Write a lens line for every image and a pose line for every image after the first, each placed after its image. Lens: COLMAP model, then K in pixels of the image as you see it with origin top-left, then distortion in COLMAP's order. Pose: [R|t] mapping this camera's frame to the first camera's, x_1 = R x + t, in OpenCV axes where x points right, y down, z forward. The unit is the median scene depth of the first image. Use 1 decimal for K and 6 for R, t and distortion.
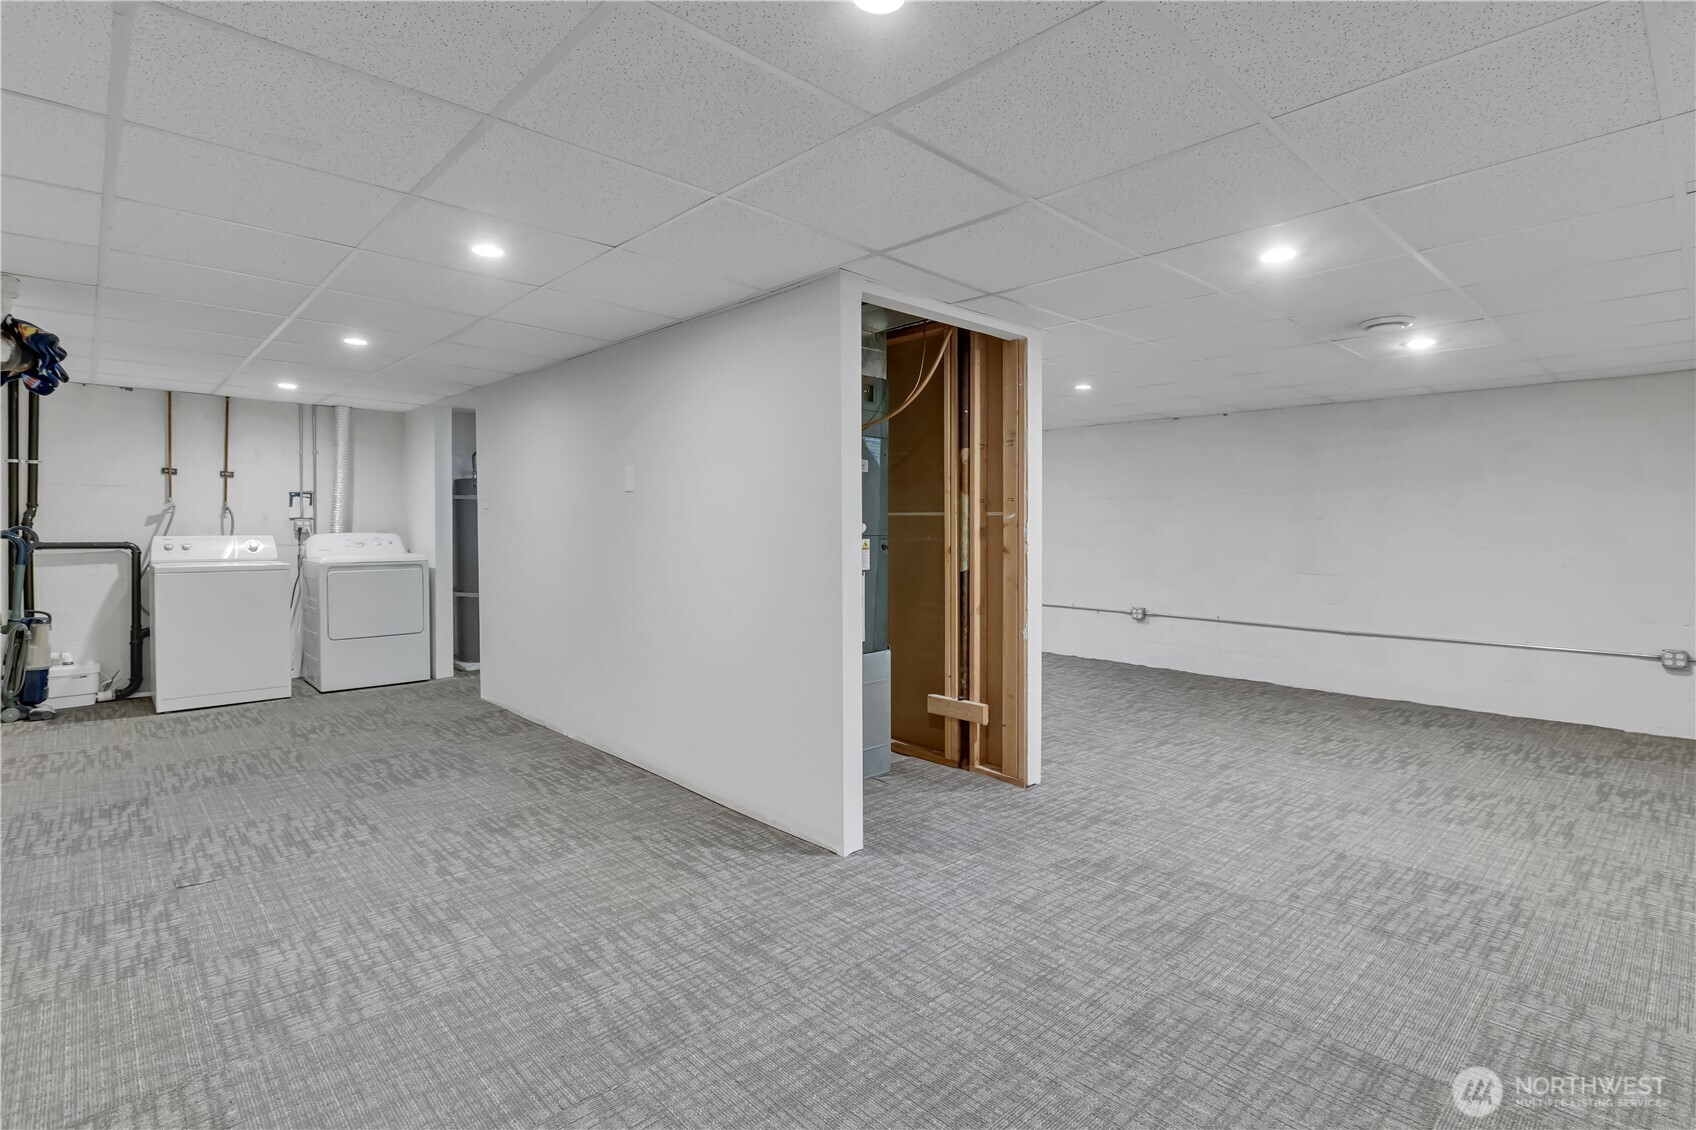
lens RADIAL K [[783.1, 0, 866.0], [0, 783.1, 514.2], [0, 0, 1]] dist [0.002636, -0.001461]
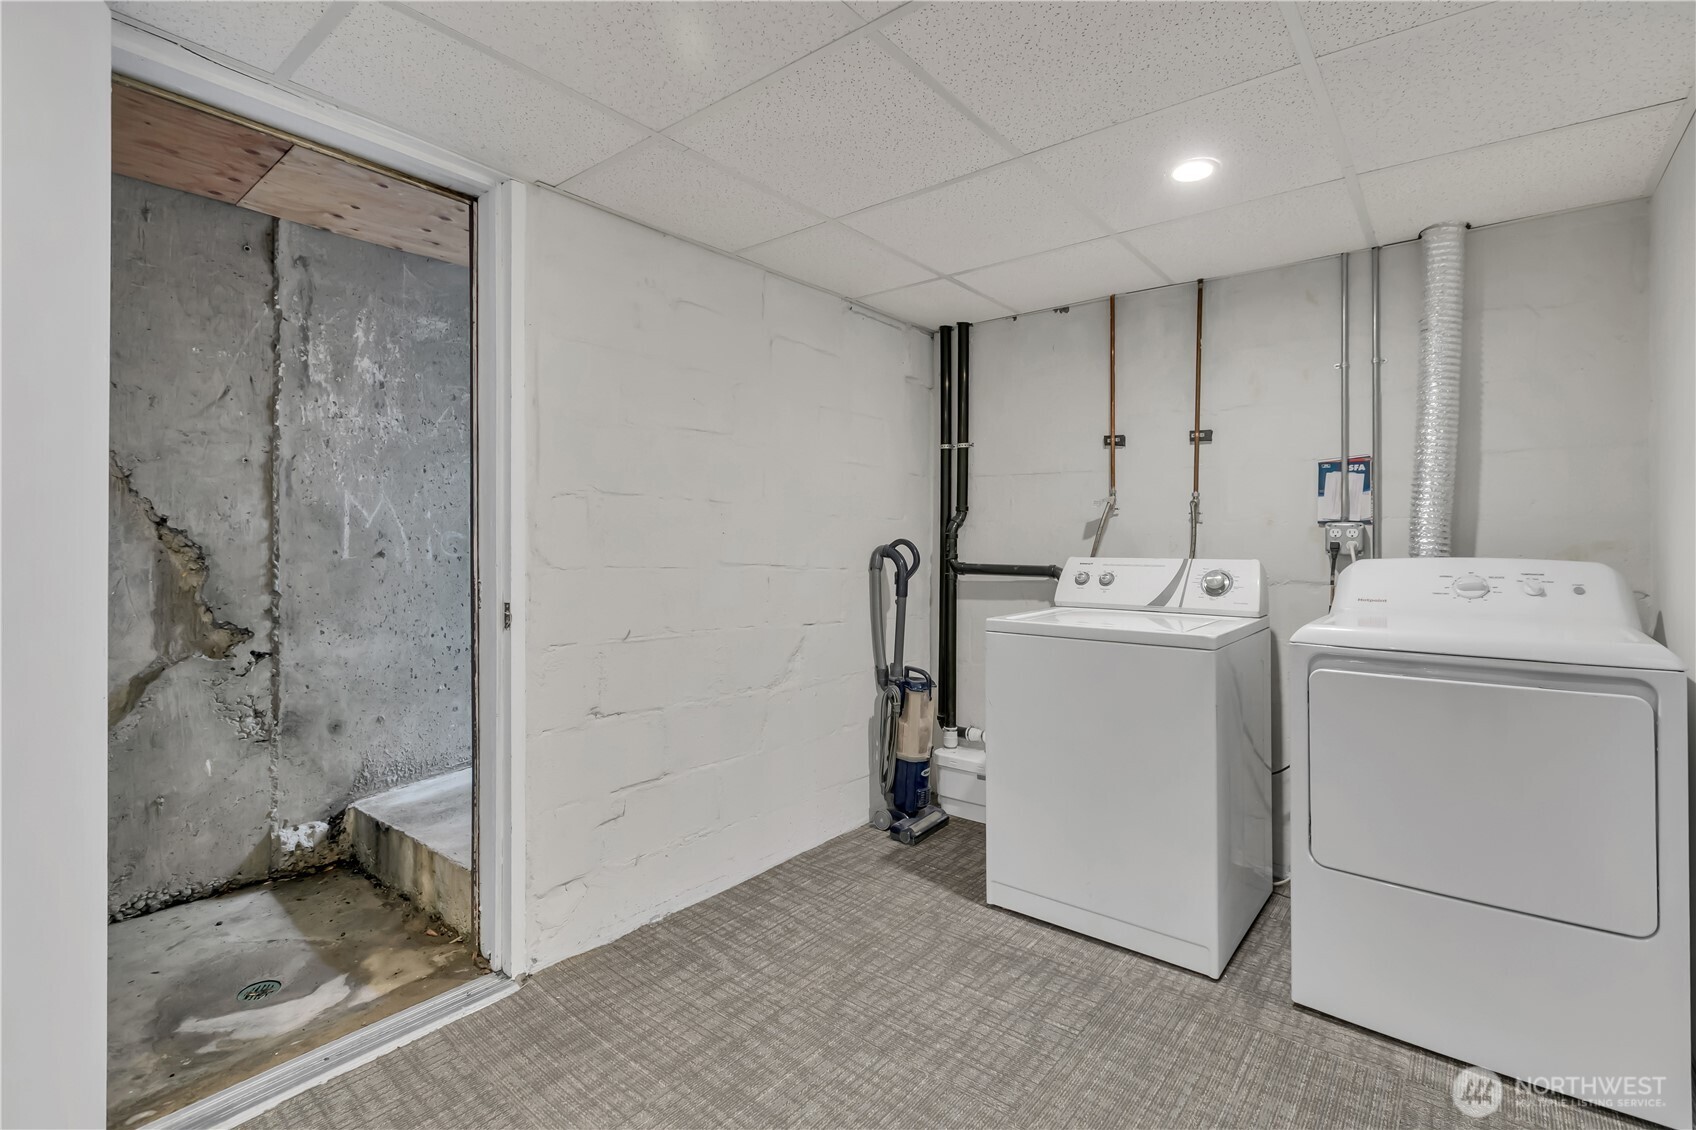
lens RADIAL K [[783.1, 0, 839.2], [0, 783.1, 551.6], [0, 0, 1]] dist [0.002636, -0.001461]
pose [[0.126519, 0.004471, -0.991954, -0.336777], [0.005360, 0.999972, 0.005191, 0.018211], [0.991950, -0.005973, 0.126492, 0.682858]]
